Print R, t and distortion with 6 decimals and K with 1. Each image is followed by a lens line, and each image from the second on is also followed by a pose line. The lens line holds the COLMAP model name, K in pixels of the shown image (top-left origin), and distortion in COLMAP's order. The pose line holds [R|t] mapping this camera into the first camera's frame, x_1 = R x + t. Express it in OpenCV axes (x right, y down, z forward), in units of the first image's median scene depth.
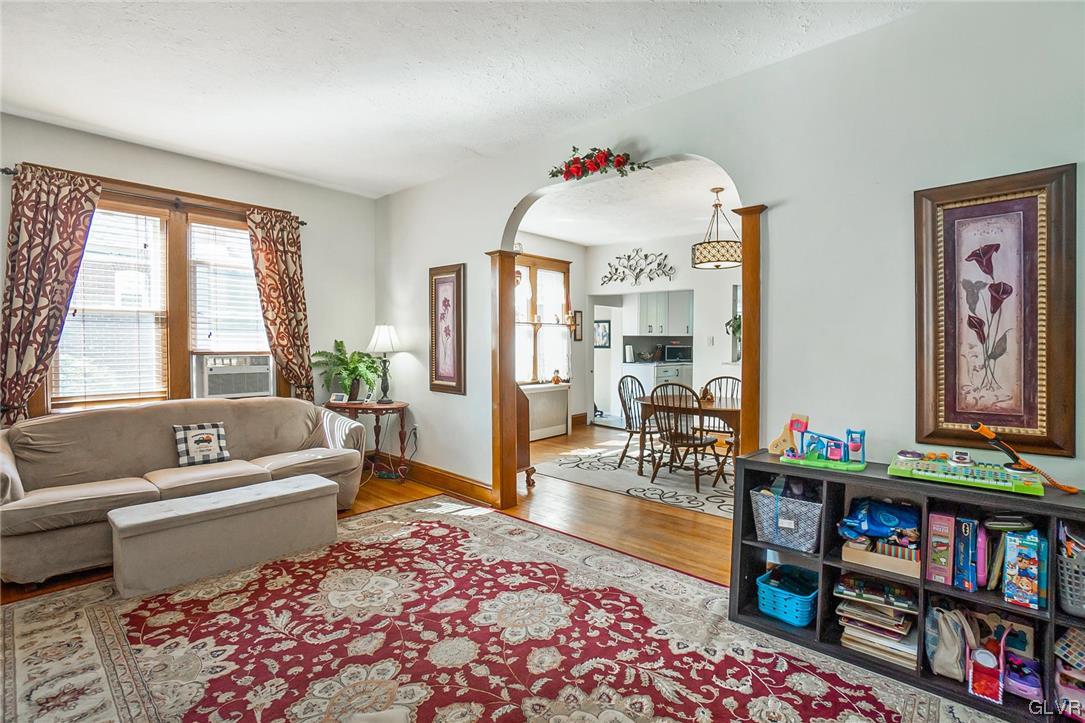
lens RADIAL K [[518.1, 0, 539.1], [0, 518.1, 353.9], [0, 0, 1]] dist [-0.066396, 0.029465]
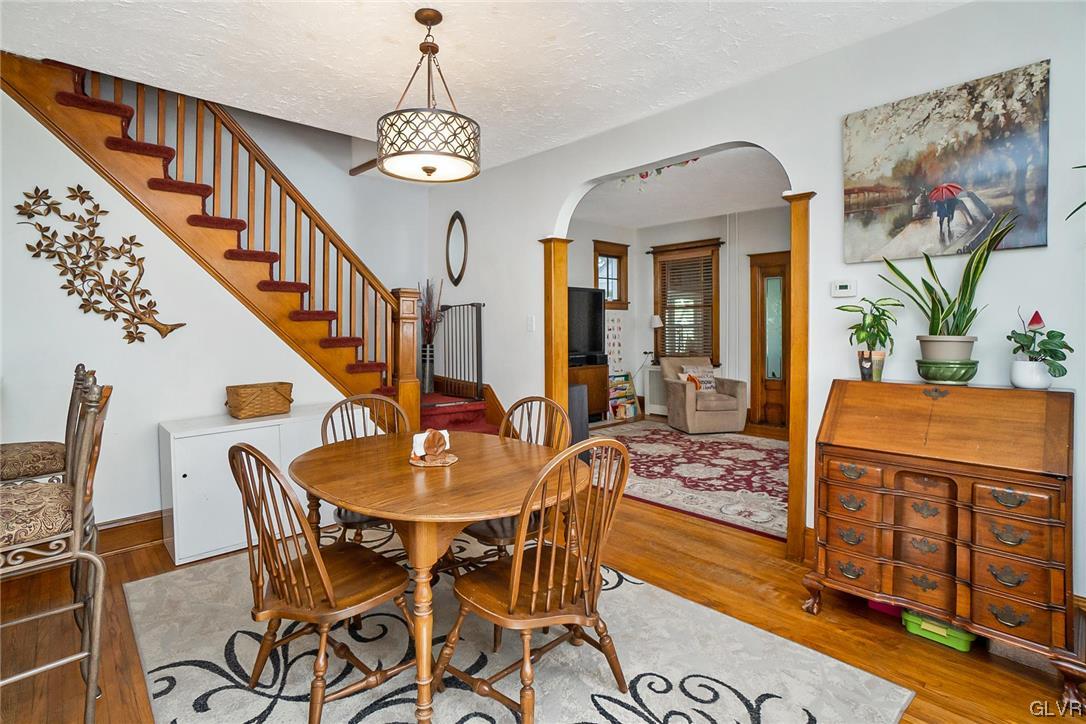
lens RADIAL K [[516.6, 0, 539.9], [0, 516.6, 327.3], [0, 0, 1]] dist [-0.047851, 0.000017]
pose [[-0.996808, 0.002525, 0.079794, 0.319971], [0.004836, 0.999574, 0.028774, -0.057666], [-0.079688, 0.029068, -0.996396, 2.326689]]
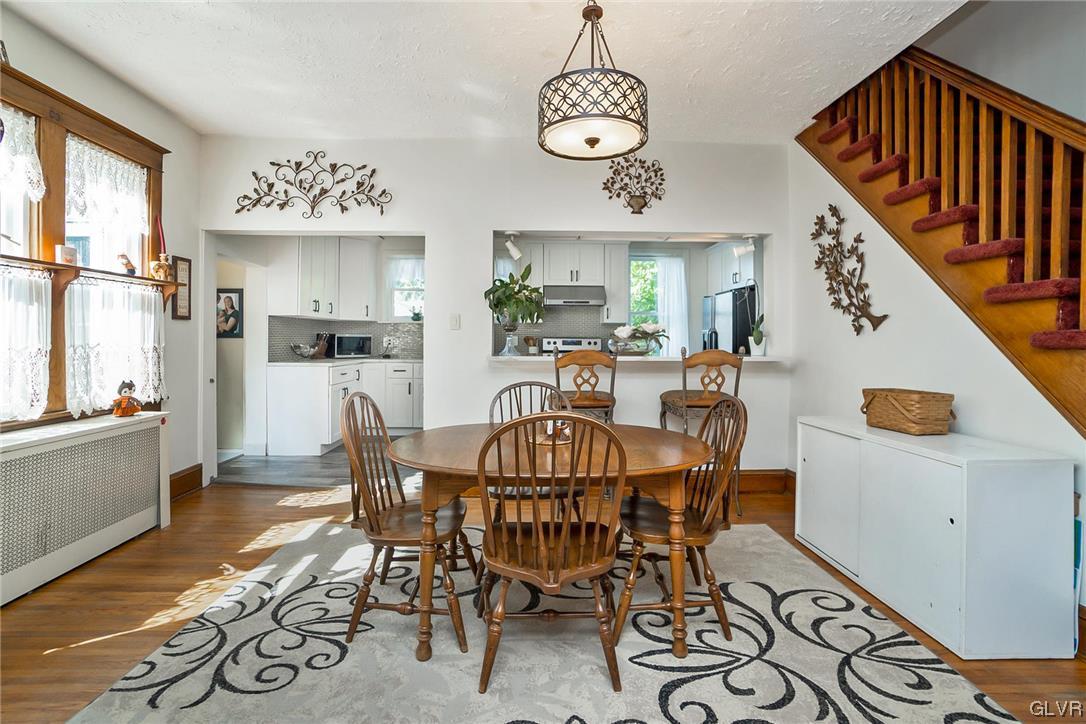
lens RADIAL K [[494.7, 0, 538.2], [0, 494.7, 338.6], [0, 0, 1]] dist [-0.060646, 0.022266]
pose [[0.729219, 0.002777, 0.684275, 0.026705], [0.012473, 0.999772, -0.017349, 0.013629], [-0.684167, 0.021186, 0.729018, 1.136140]]
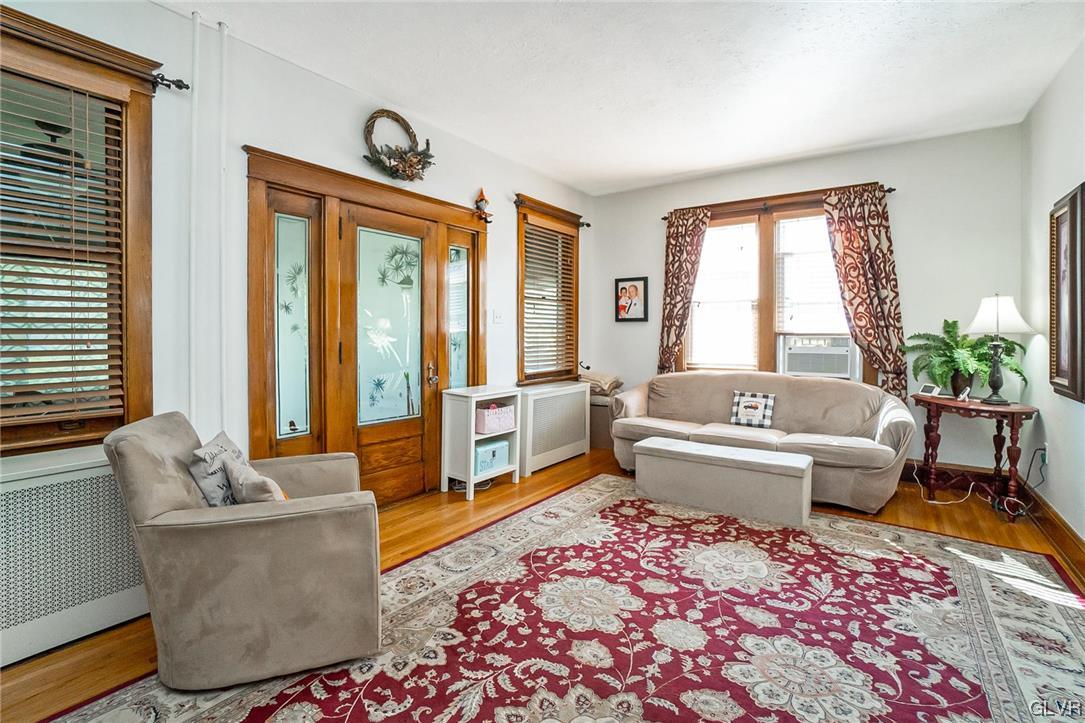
lens RADIAL K [[497.8, 0, 518.9], [0, 497.8, 343.4], [0, 0, 1]] dist [-0.068606, 0.026196]
pose [[0.081365, 0.014634, -0.996577, 0.497133], [-0.022079, 0.999673, 0.012877, 0.025242], [0.996440, 0.020956, 0.081662, 0.431672]]
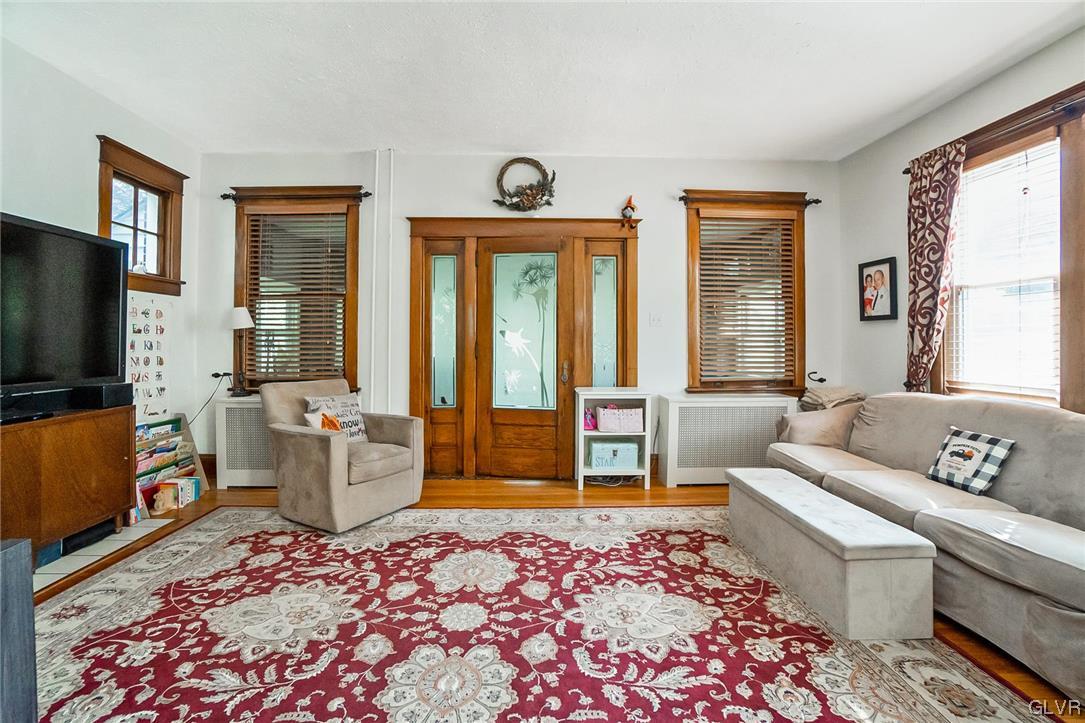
lens RADIAL K [[488.9, 0, 528.9], [0, 488.9, 337.1], [0, 0, 1]] dist [-0.063361, 0.024129]
pose [[-0.726139, -0.012161, -0.687440, 0.279392], [-0.020630, 0.999779, 0.004106, 0.018730], [0.687238, 0.017163, -0.726230, 1.246501]]
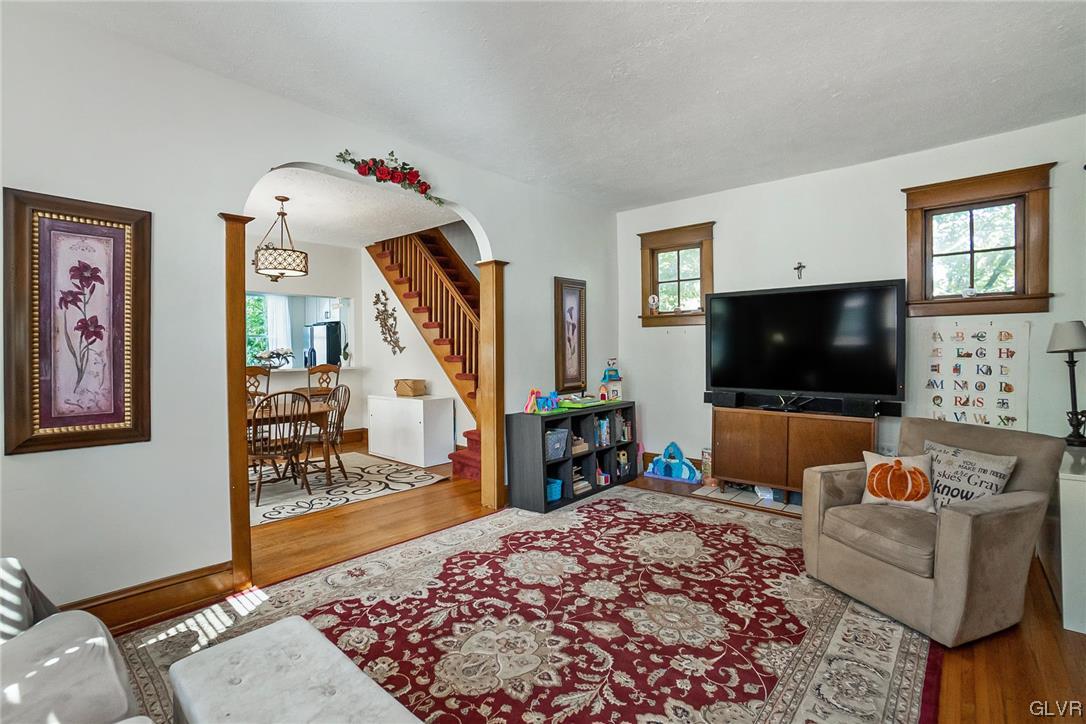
lens RADIAL K [[492.4, 0, 536.6], [0, 492.4, 357.7], [0, 0, 1]] dist [-0.060671, 0.024746]
pose [[-0.016274, -0.018623, 0.999694, -0.970155], [0.027023, 0.999453, 0.019058, -0.016126], [-0.999502, 0.027325, -0.015762, 0.820980]]
